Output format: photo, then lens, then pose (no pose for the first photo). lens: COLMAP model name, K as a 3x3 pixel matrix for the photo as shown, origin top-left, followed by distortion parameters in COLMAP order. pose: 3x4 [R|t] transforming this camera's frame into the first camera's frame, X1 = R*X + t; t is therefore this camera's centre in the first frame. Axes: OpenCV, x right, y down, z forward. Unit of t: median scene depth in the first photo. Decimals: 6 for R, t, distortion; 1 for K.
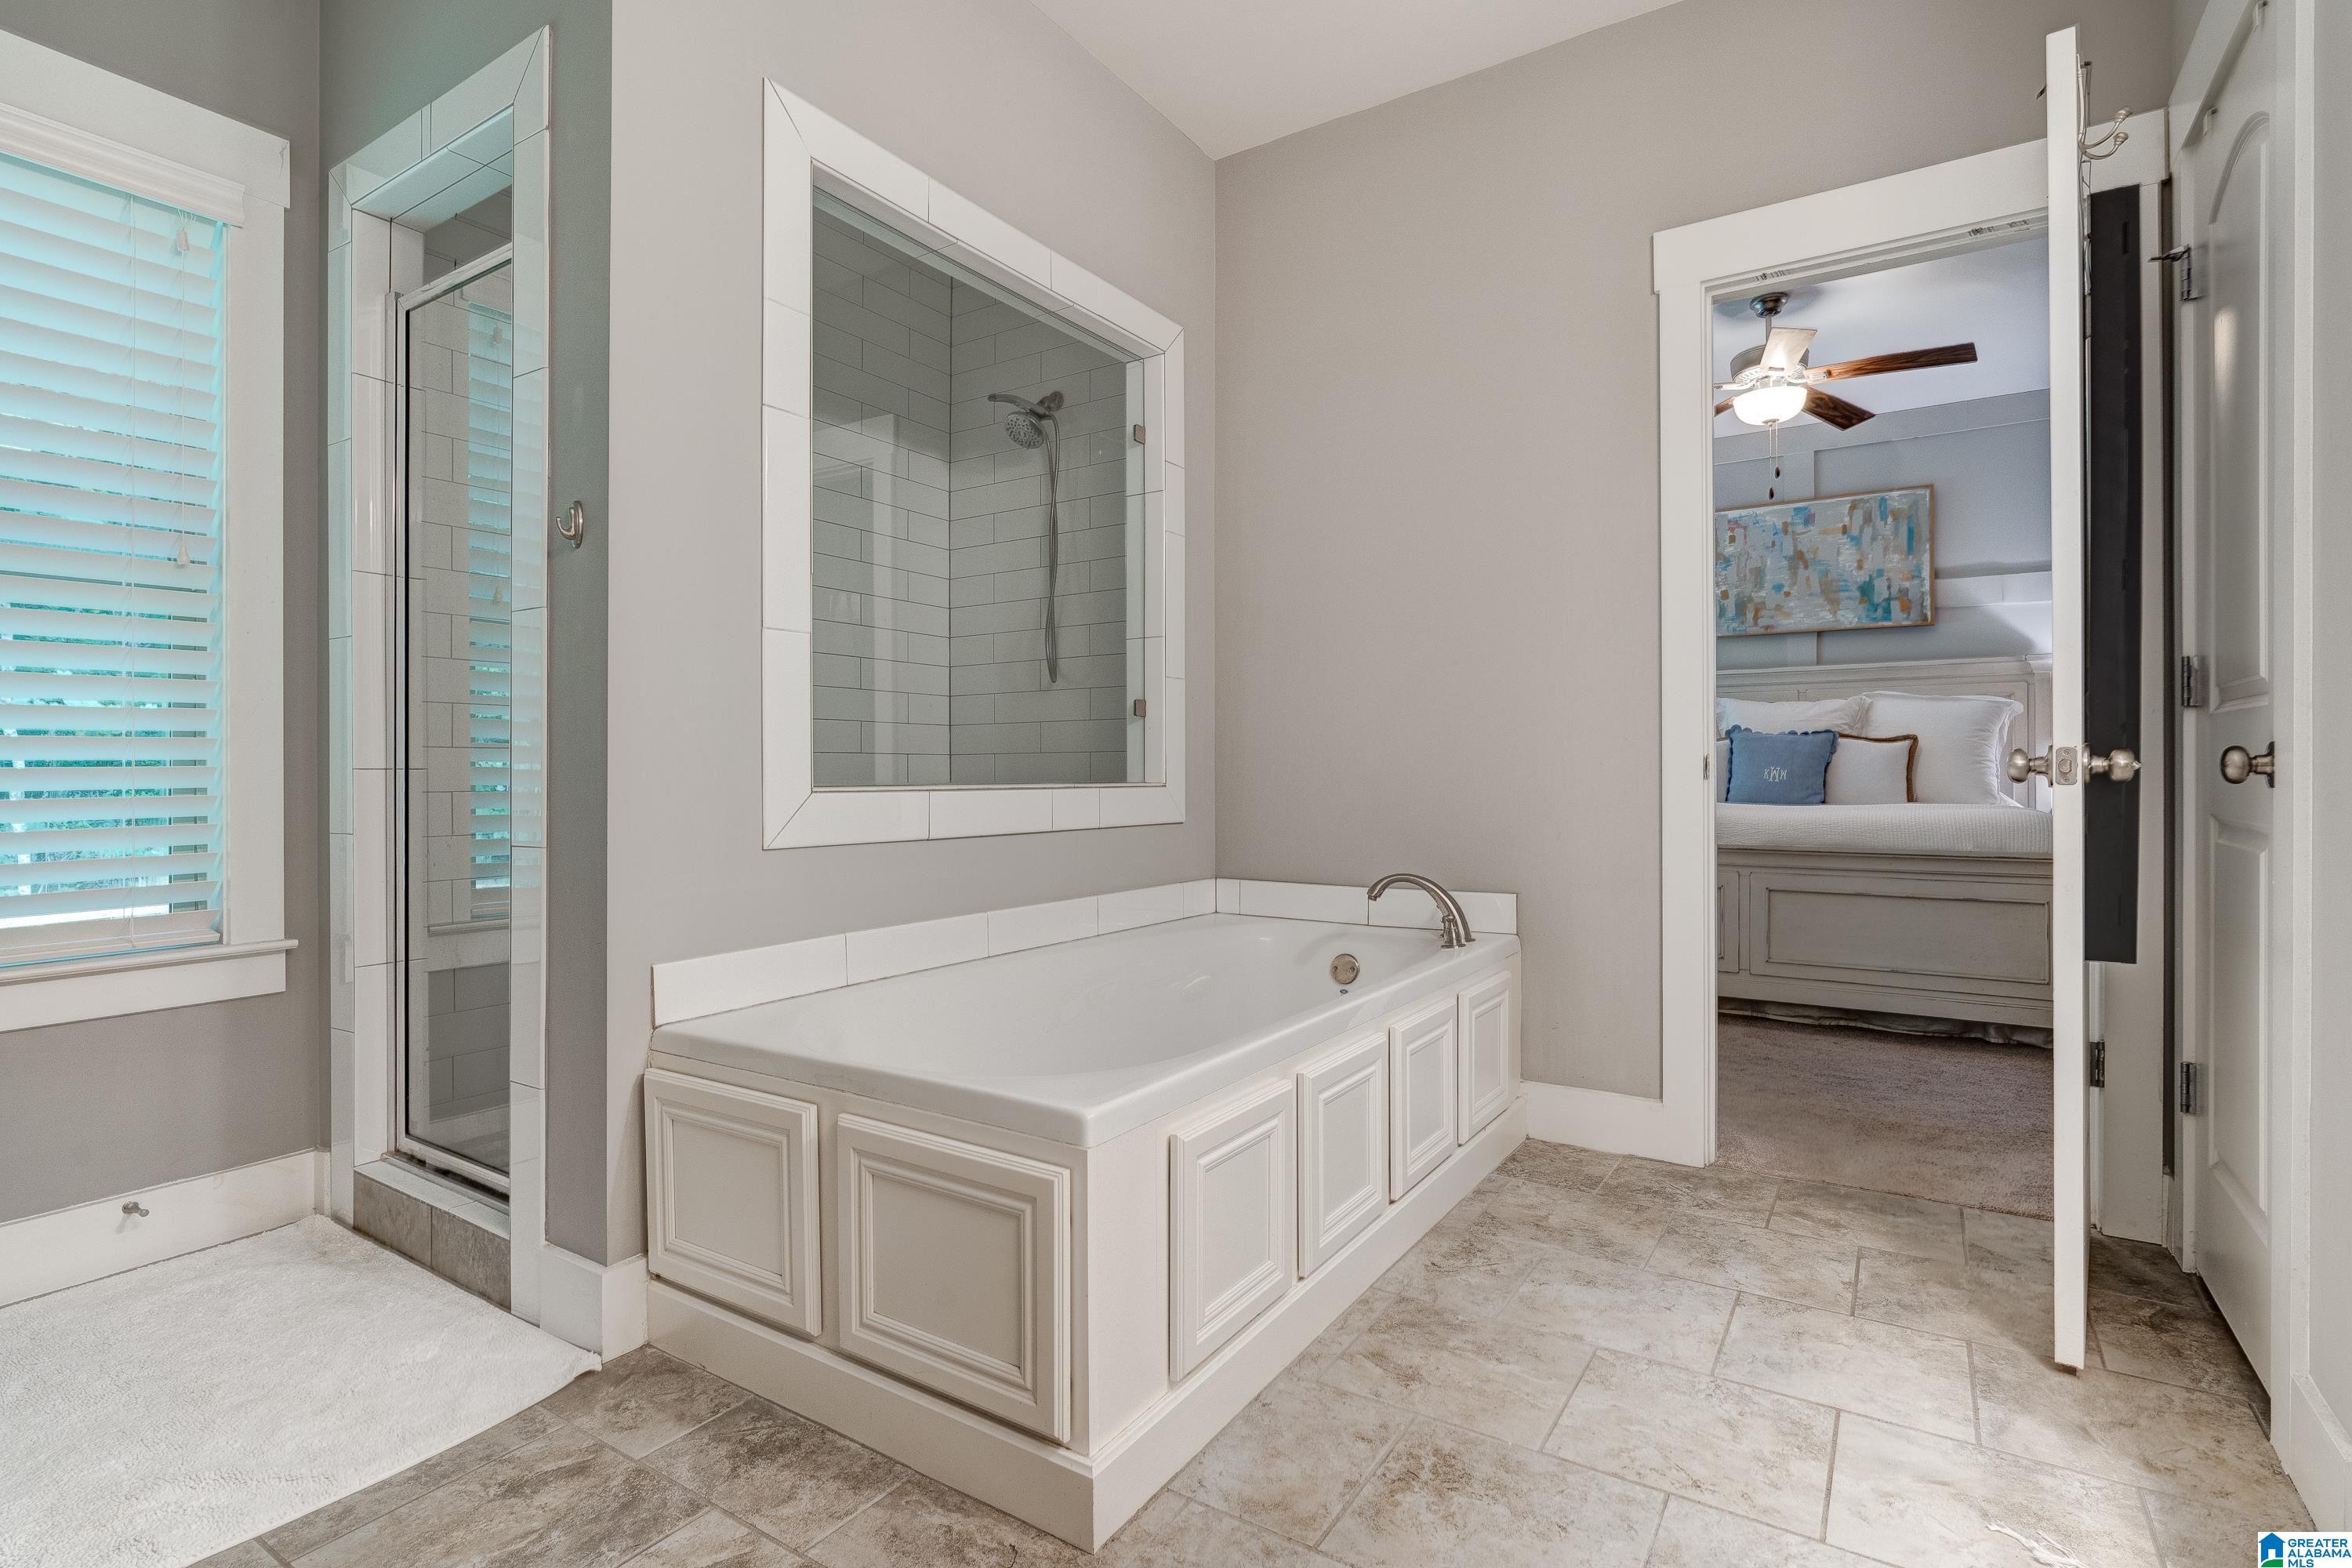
lens RADIAL K [[1124.3, 0, 1176.2], [0, 1124.3, 771.1], [0, 0, 1]] dist [-0.000924, 0.000000]
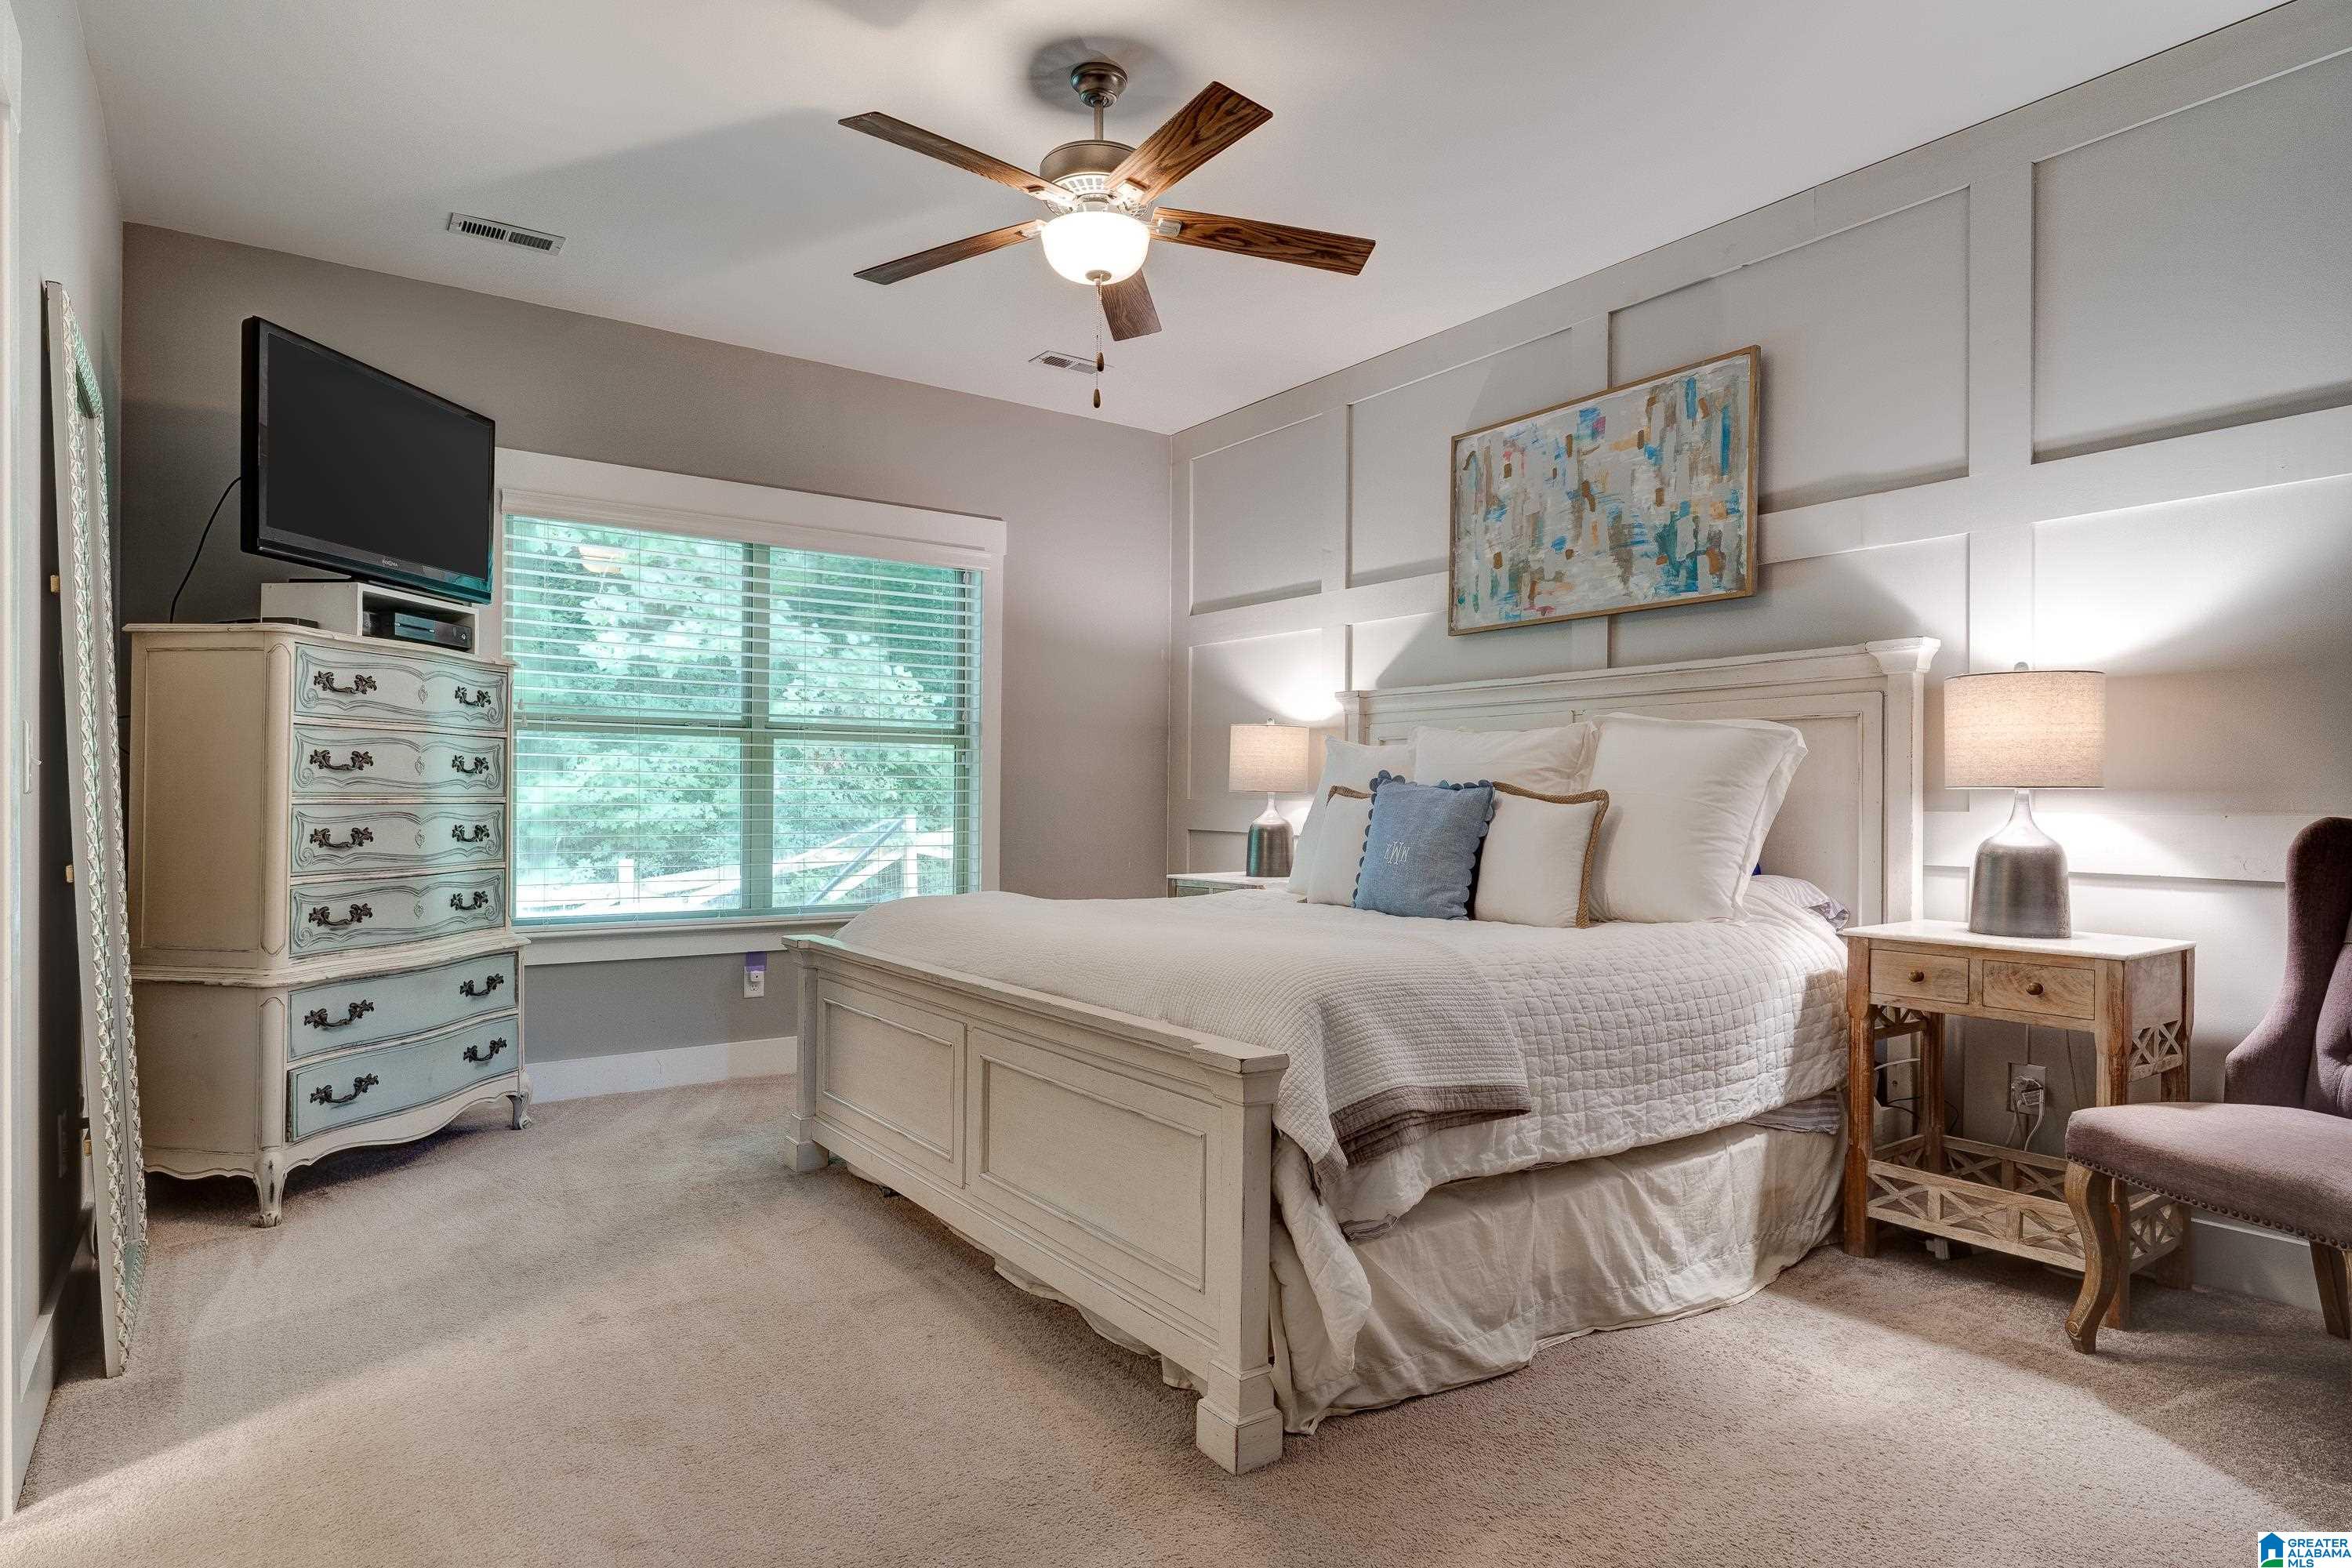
lens RADIAL K [[1299.1, 0, 1177.9], [0, 1299.1, 798.0], [0, 0, 1]] dist [0.004453, 0.000124]
pose [[0.934350, 0.010151, -0.356211, 0.619696], [-0.010577, 0.999944, 0.000751, -0.024523], [0.356199, 0.003066, 0.934405, 0.277381]]
